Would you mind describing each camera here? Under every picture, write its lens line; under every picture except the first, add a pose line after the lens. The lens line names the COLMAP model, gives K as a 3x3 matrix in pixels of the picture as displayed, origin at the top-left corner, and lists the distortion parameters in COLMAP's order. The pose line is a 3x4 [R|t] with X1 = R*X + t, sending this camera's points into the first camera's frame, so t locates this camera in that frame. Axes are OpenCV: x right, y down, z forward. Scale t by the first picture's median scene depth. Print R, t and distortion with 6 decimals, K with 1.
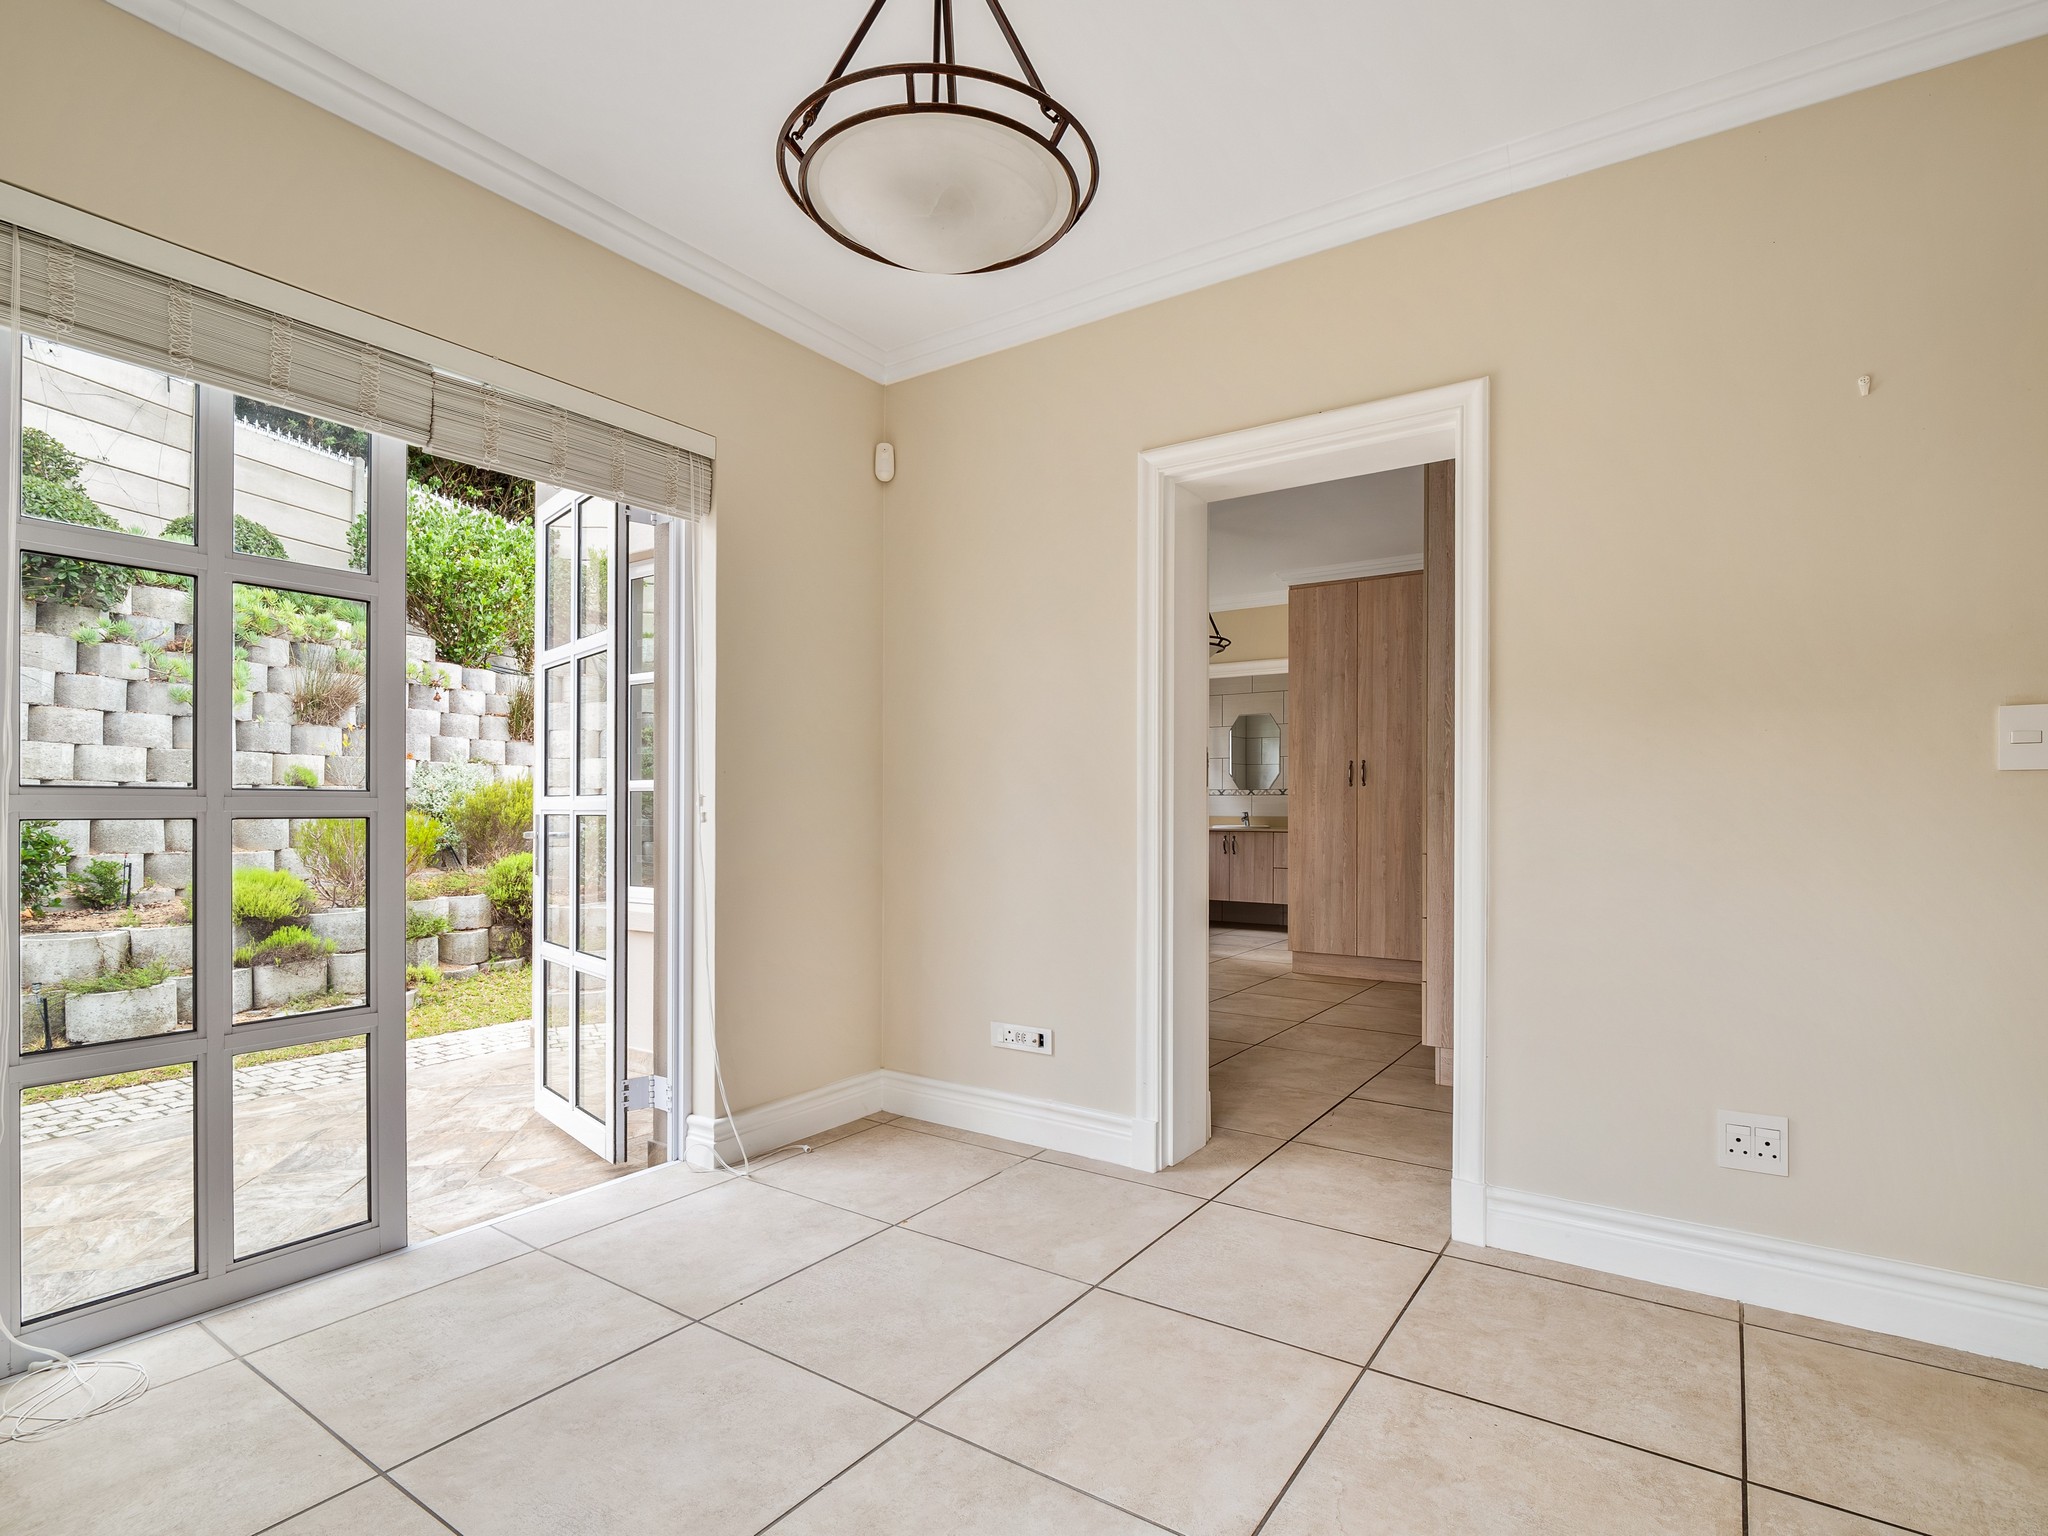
lens RADIAL K [[1012.0, 0, 1025.7], [0, 1012.0, 778.5], [0, 0, 1]] dist [-0.009568, -0.001530]
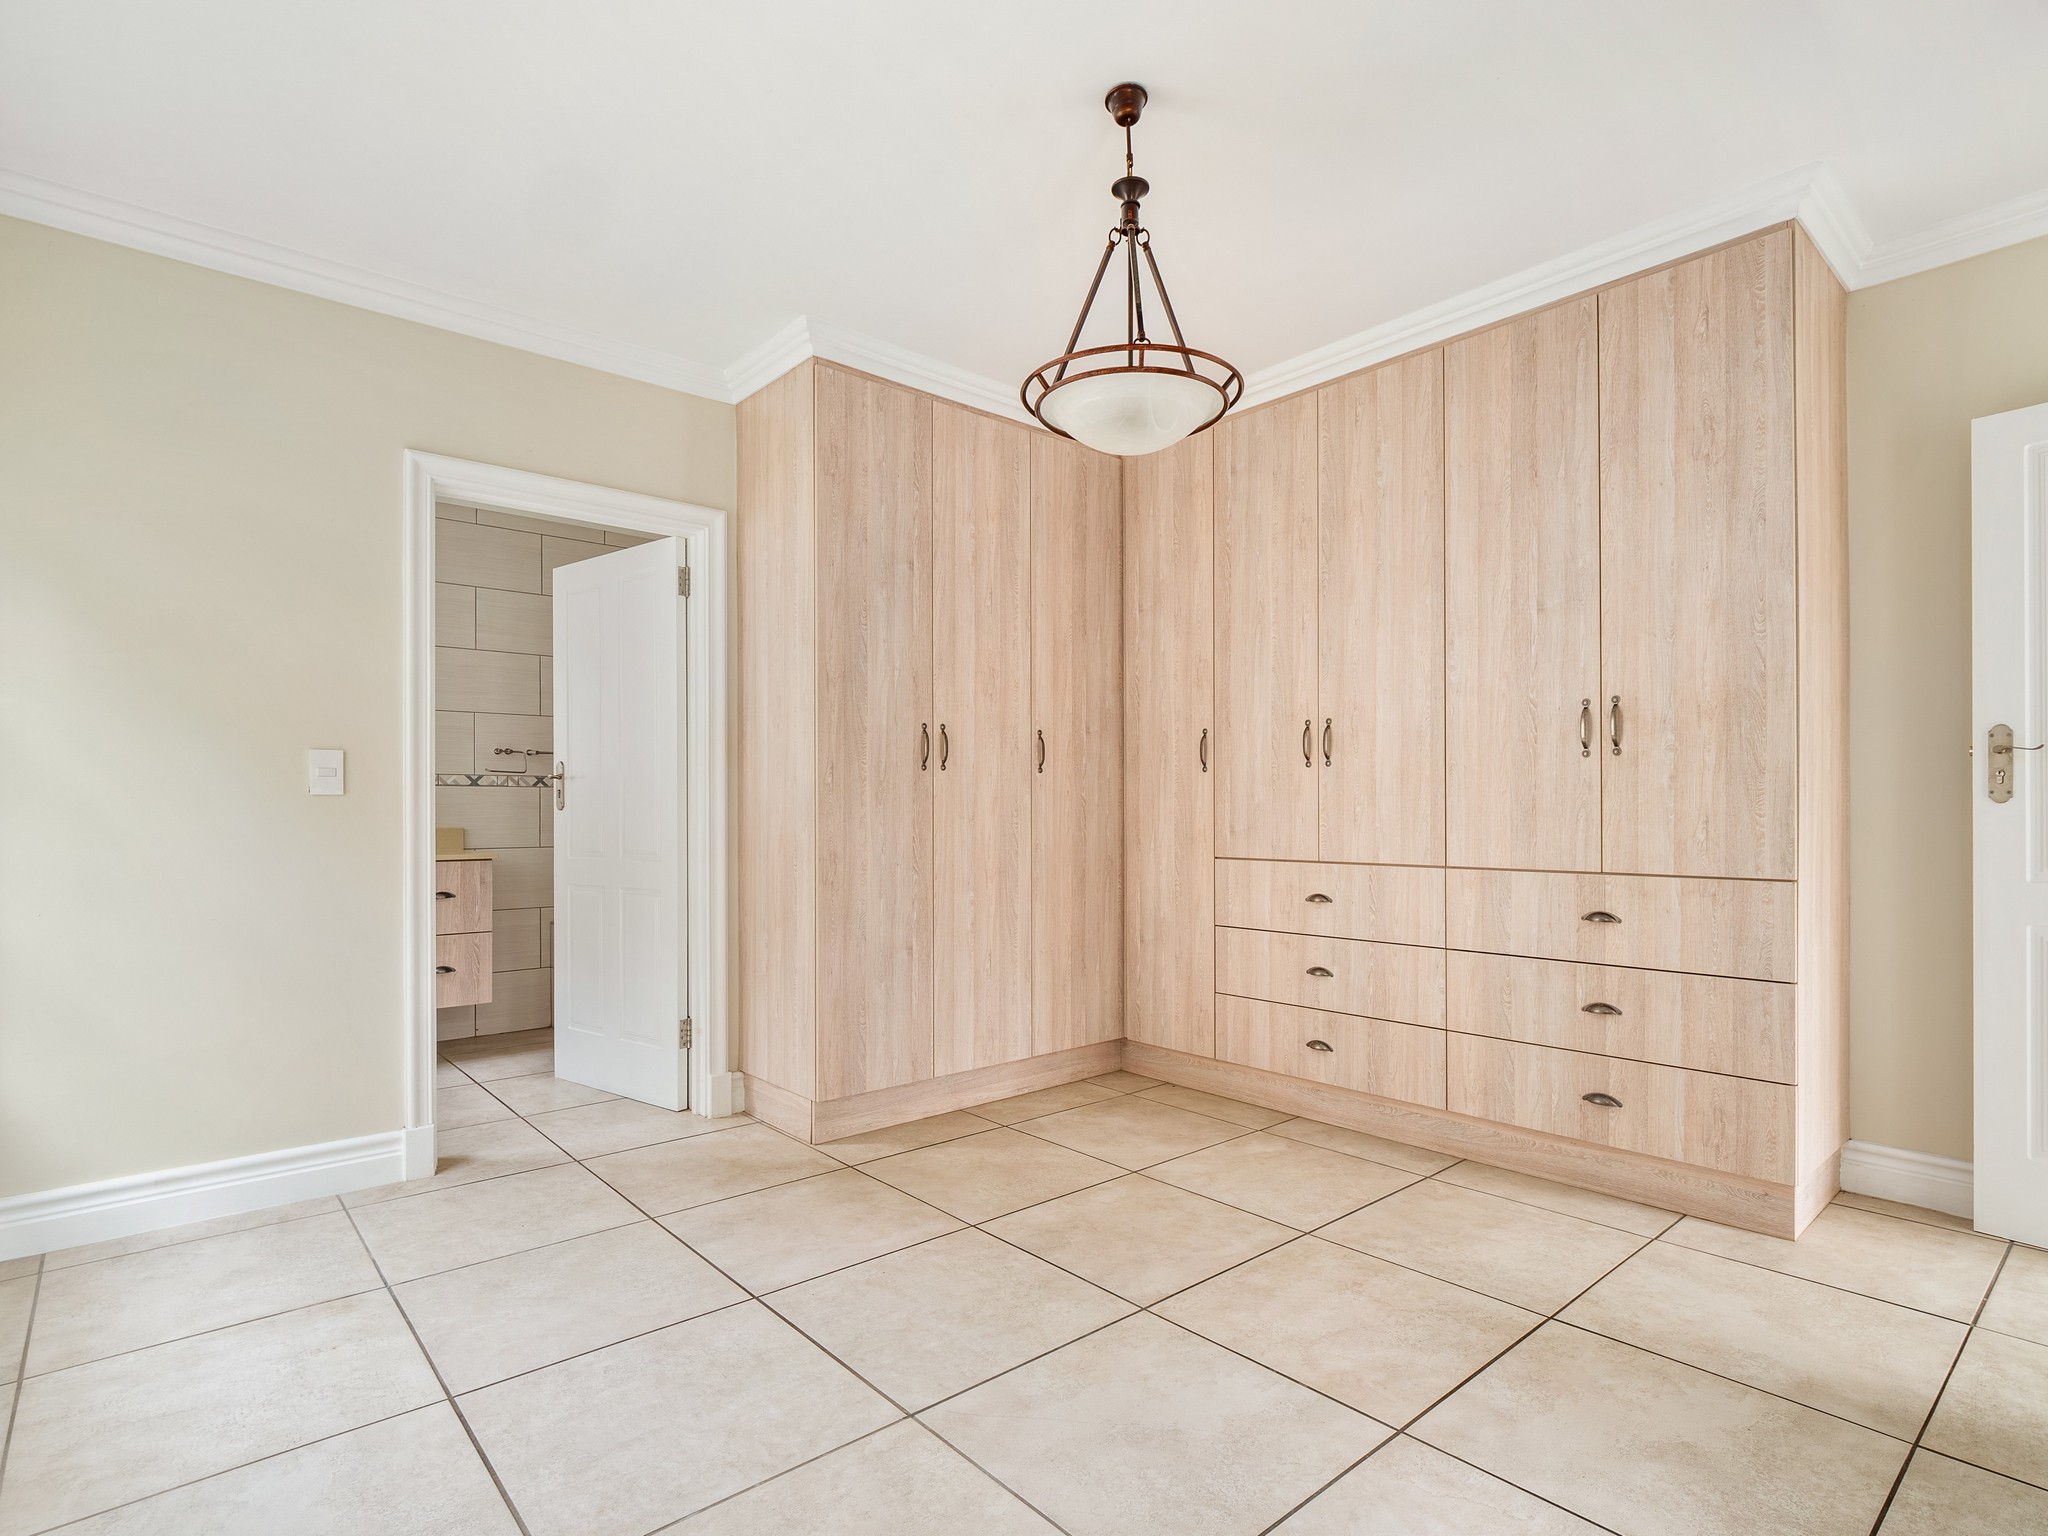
lens RADIAL K [[1049.8, 0, 1058.2], [0, 1049.8, 801.6], [0, 0, 1]] dist [-0.011283, -0.000235]
pose [[0.228802, 0.000701, 0.973473, -0.215420], [-0.031862, 0.999469, 0.006769, 0.018710], [-0.972951, -0.032566, 0.228703, 0.802391]]
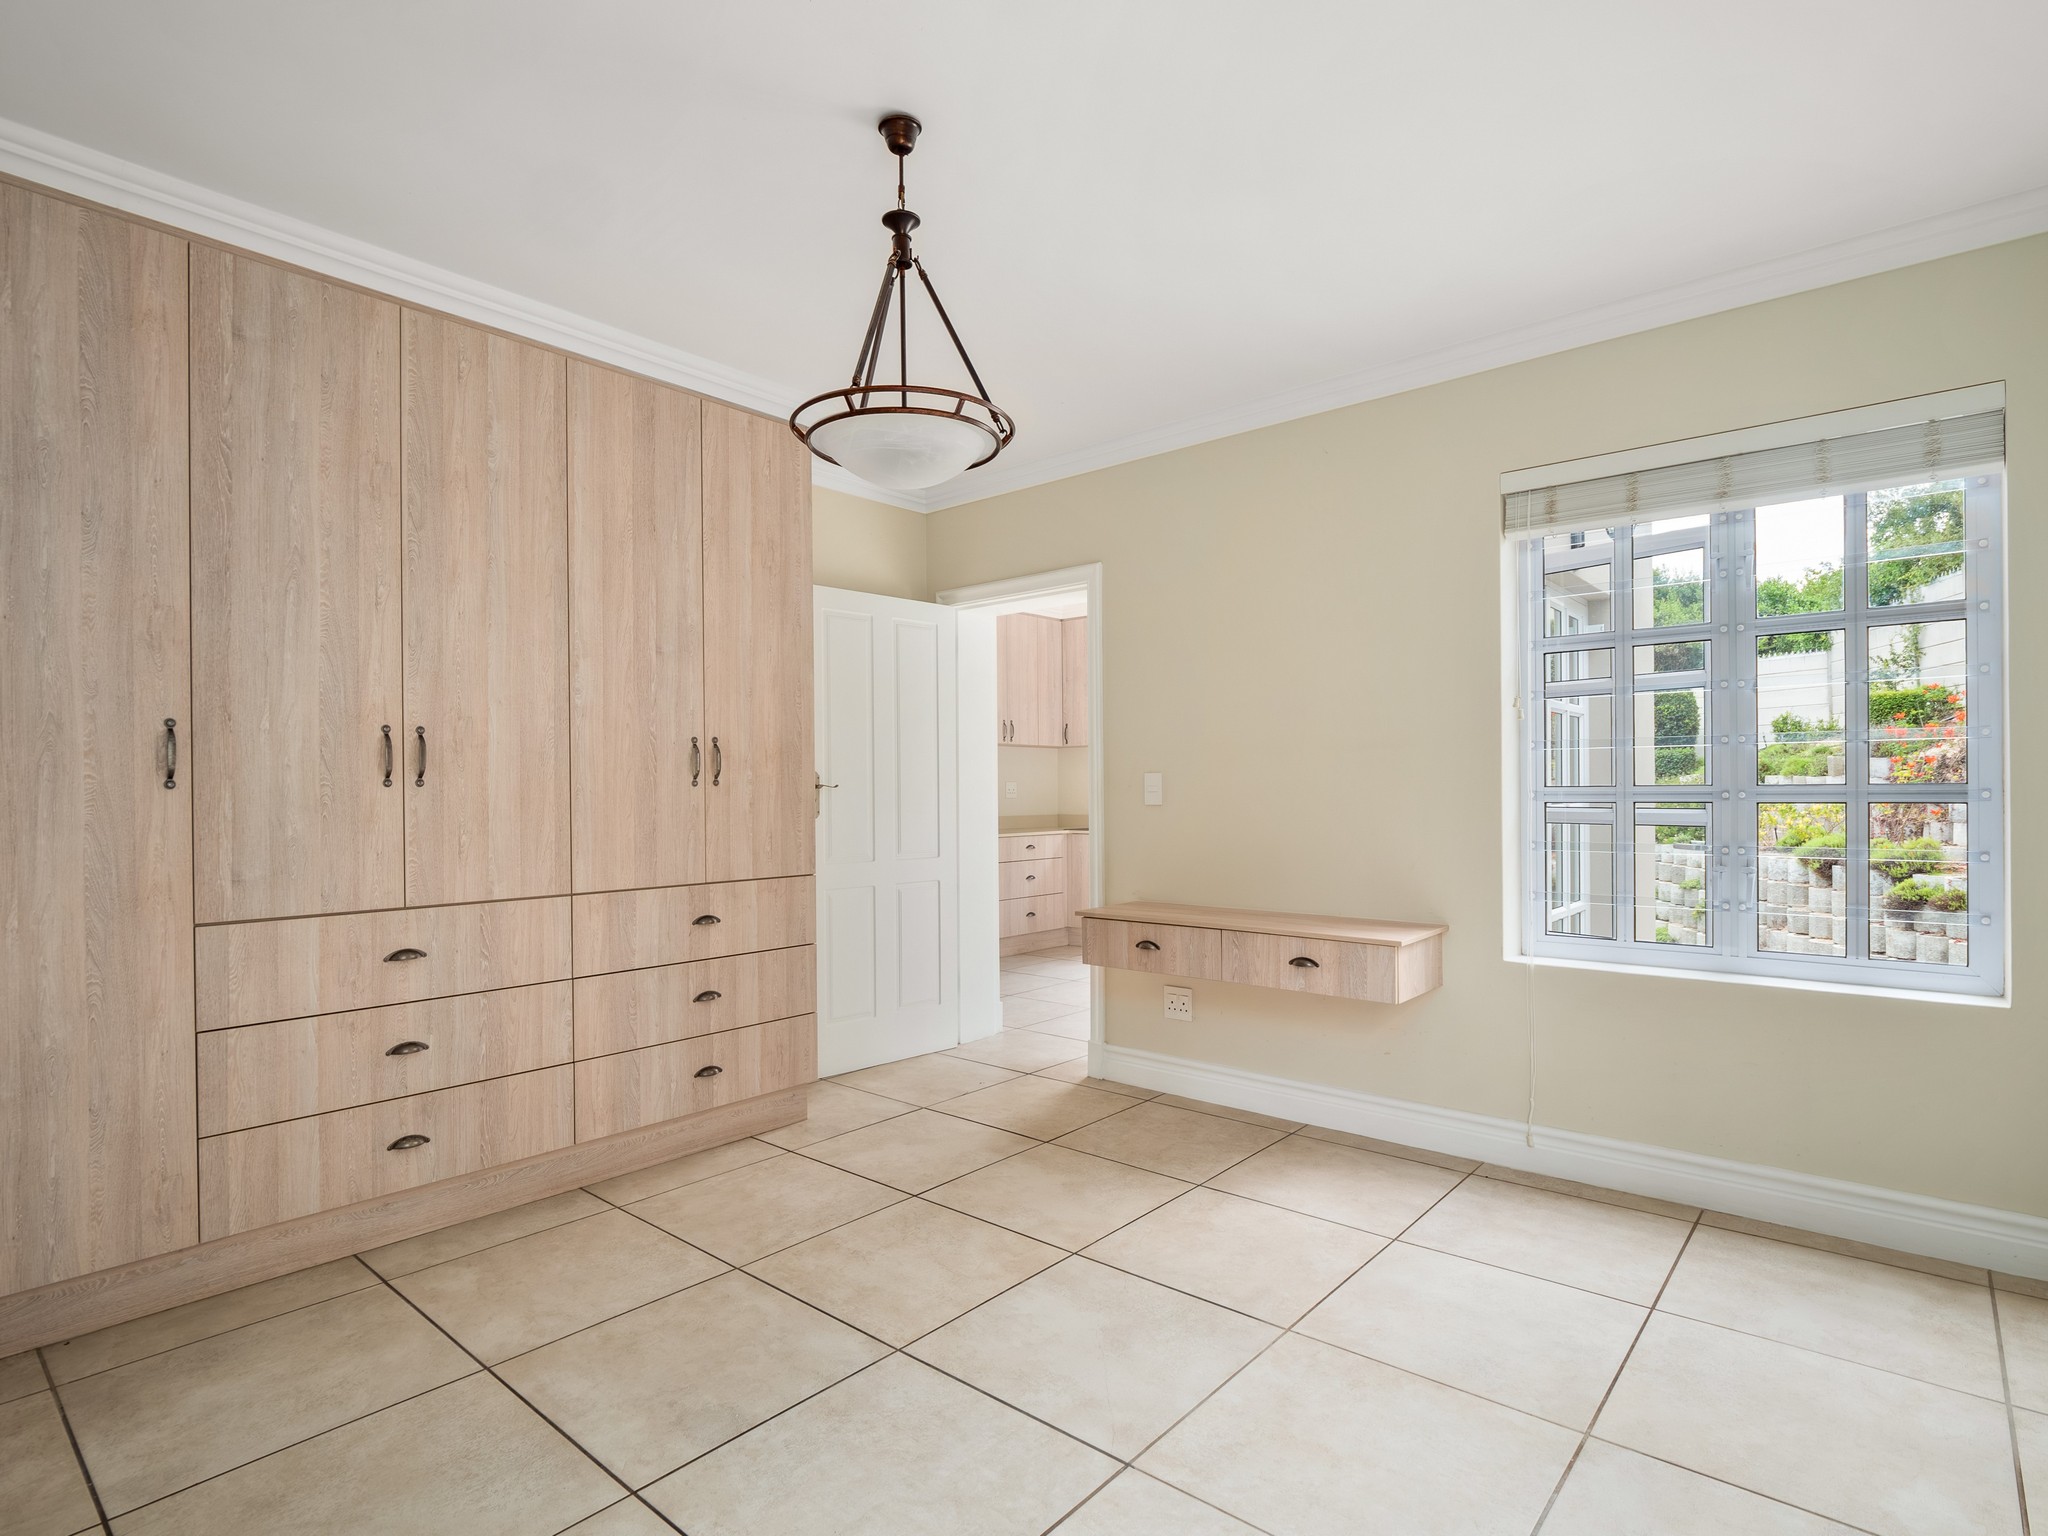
lens RADIAL K [[1049.8, 0, 1023.1], [0, 1049.8, 786.3], [0, 0, 1]] dist [-0.011283, -0.000235]
pose [[-0.994613, 0.003391, 0.103601, 0.060470], [-0.000843, 0.999167, -0.040793, 0.016936], [-0.103653, -0.040661, -0.993782, 1.206147]]
